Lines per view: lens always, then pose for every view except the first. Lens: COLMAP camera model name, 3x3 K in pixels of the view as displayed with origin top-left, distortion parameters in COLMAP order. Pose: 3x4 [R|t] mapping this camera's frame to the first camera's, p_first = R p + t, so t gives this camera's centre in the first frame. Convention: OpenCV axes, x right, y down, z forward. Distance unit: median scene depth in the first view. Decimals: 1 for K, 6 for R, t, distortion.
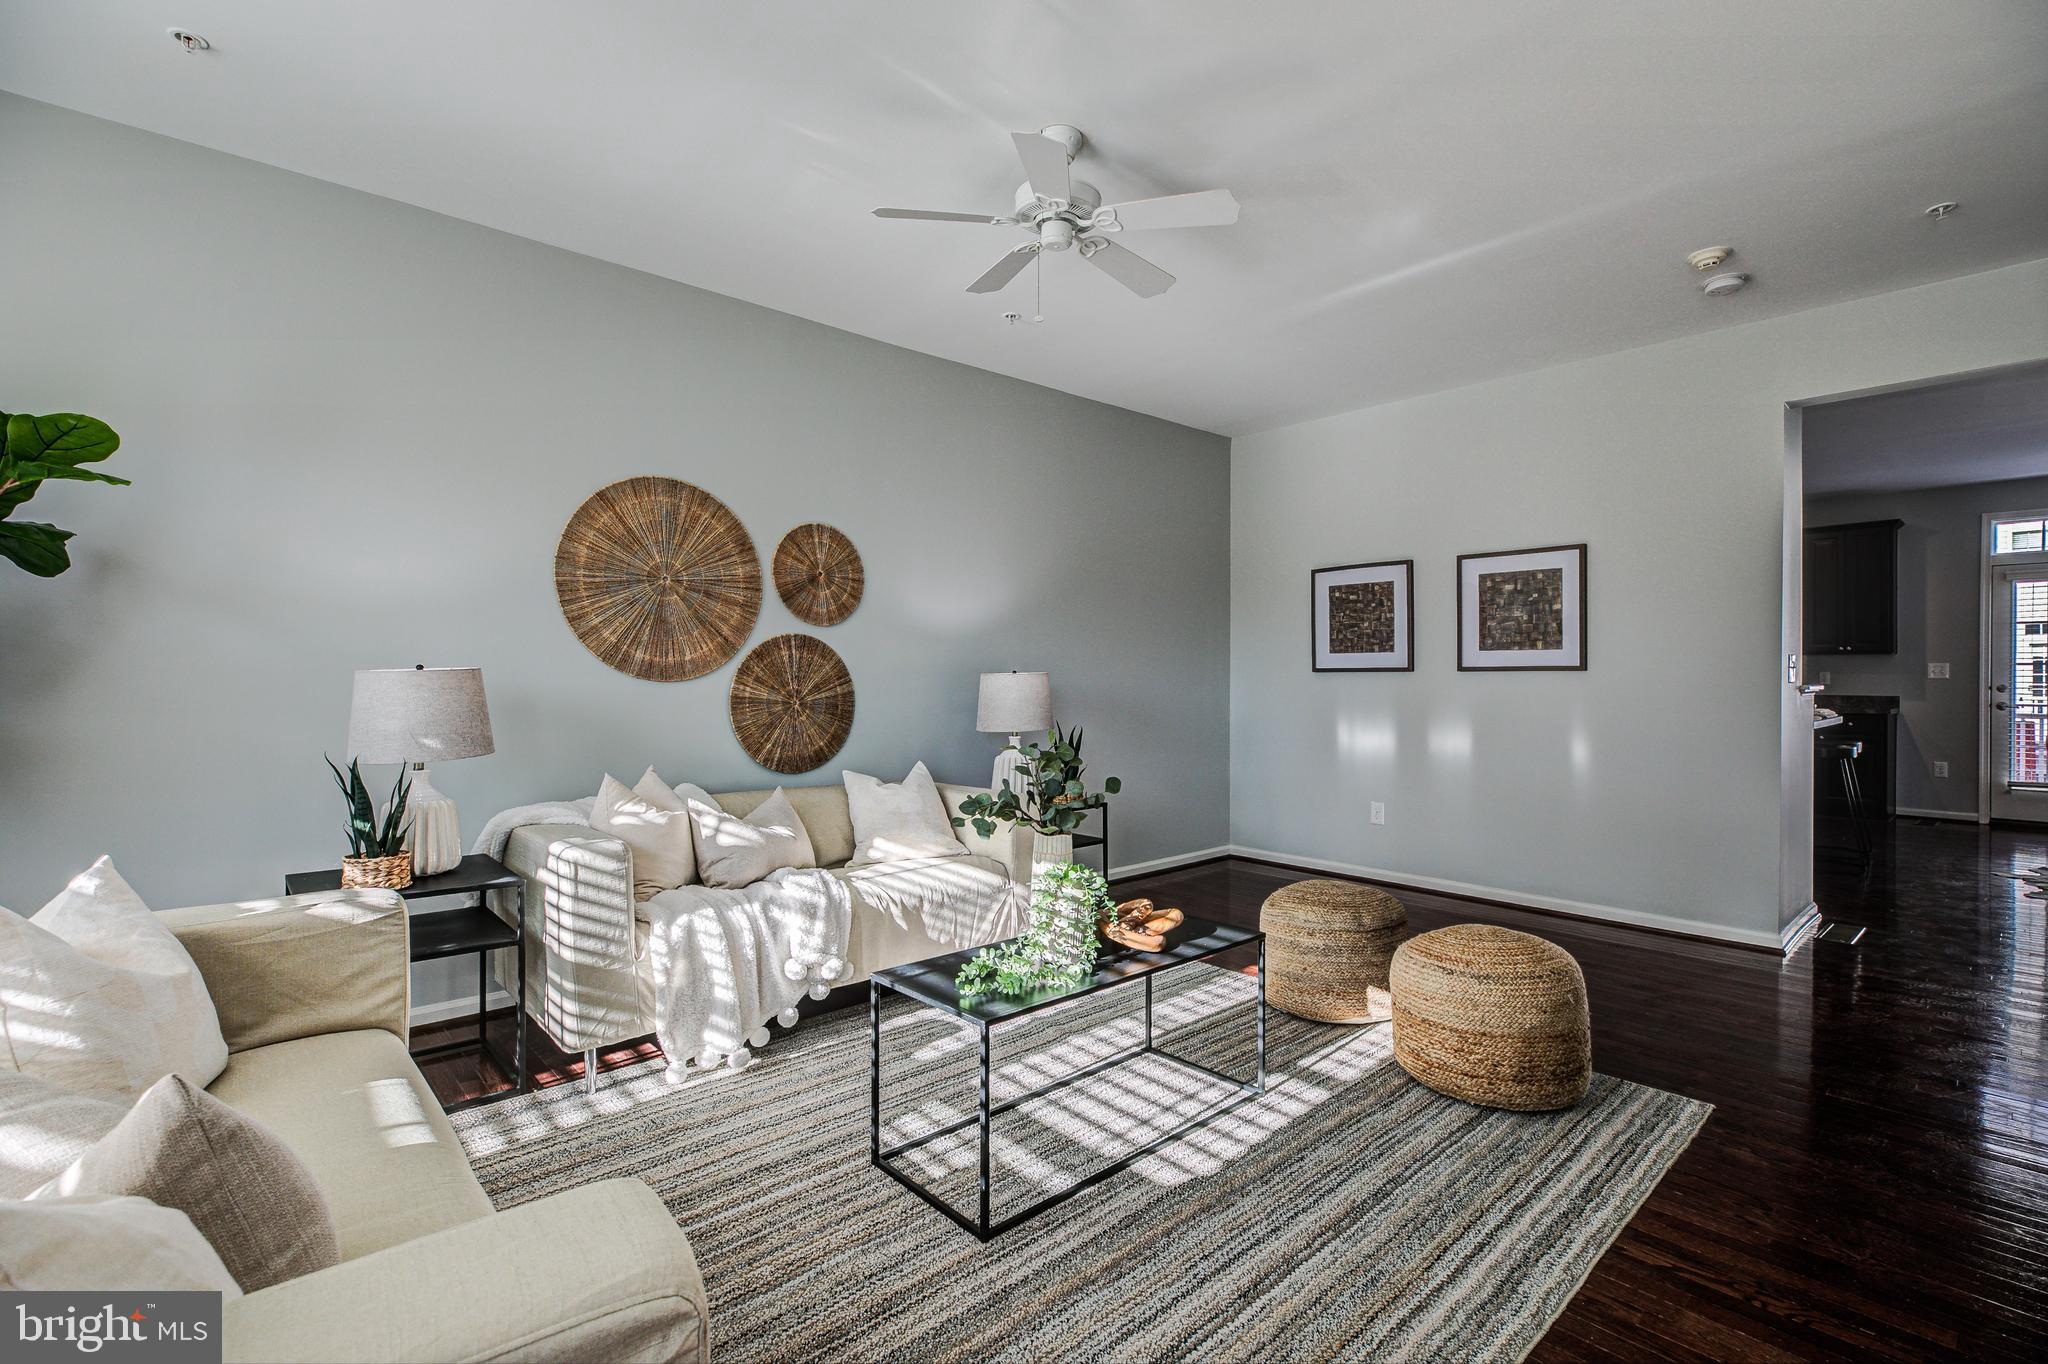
lens RADIAL K [[936.6, 0, 1034.2], [0, 936.6, 694.5], [0, 0, 1]] dist [-0.004947, -0.000617]
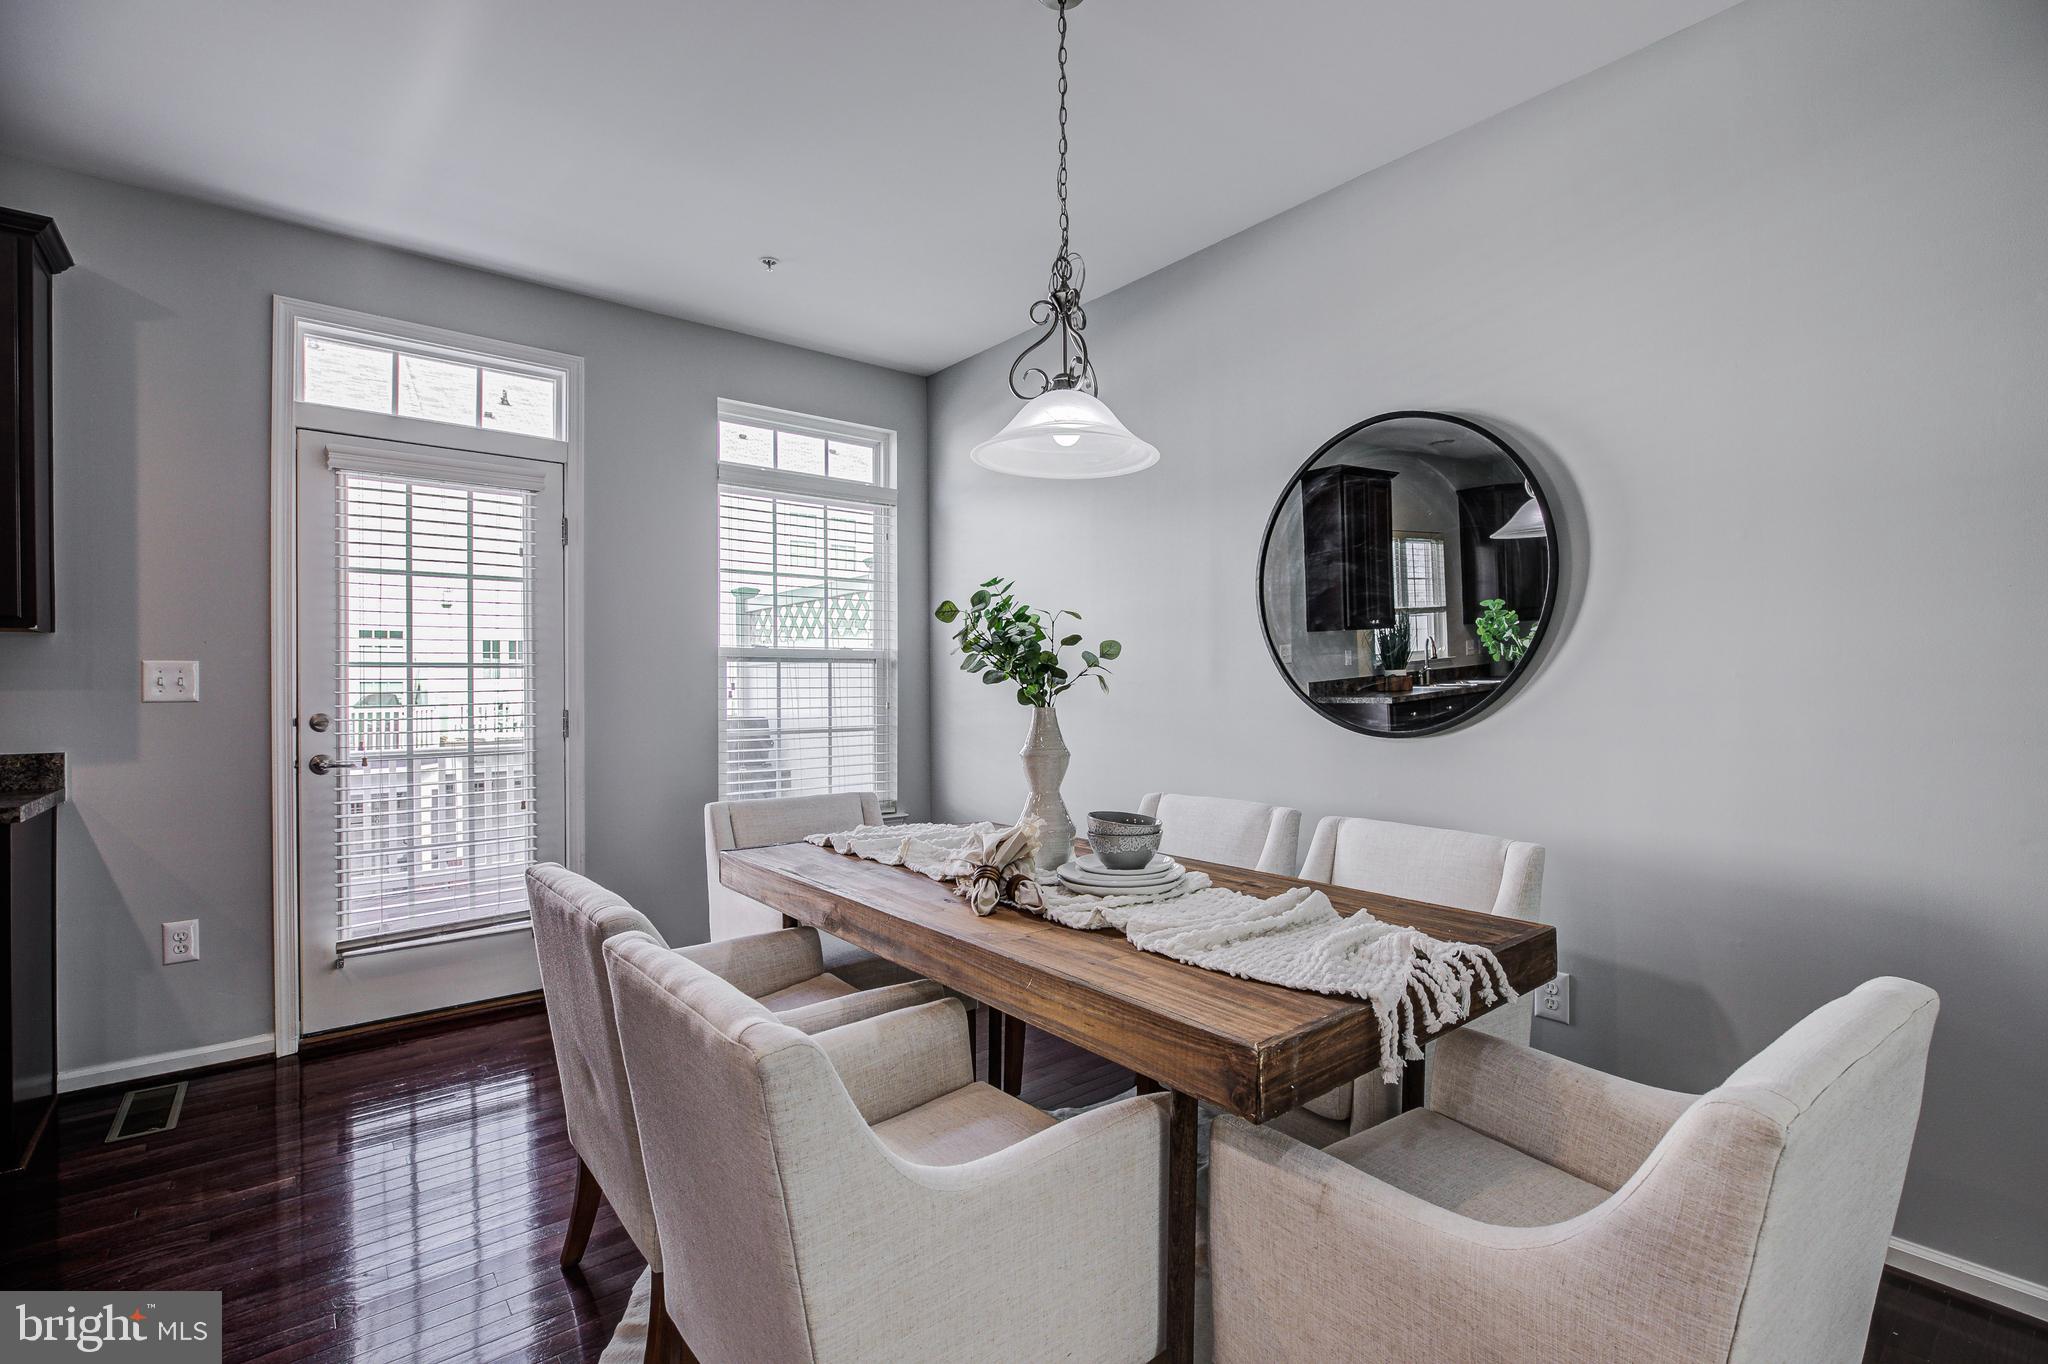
lens RADIAL K [[936.6, 0, 1037.9], [0, 936.6, 684.1], [0, 0, 1]] dist [-0.004947, -0.000617]
pose [[0.039306, -0.002214, 0.999225, 0.630571], [0.010572, 0.999942, 0.001800, -0.021289], [-0.999171, 0.010493, 0.039327, 0.658972]]
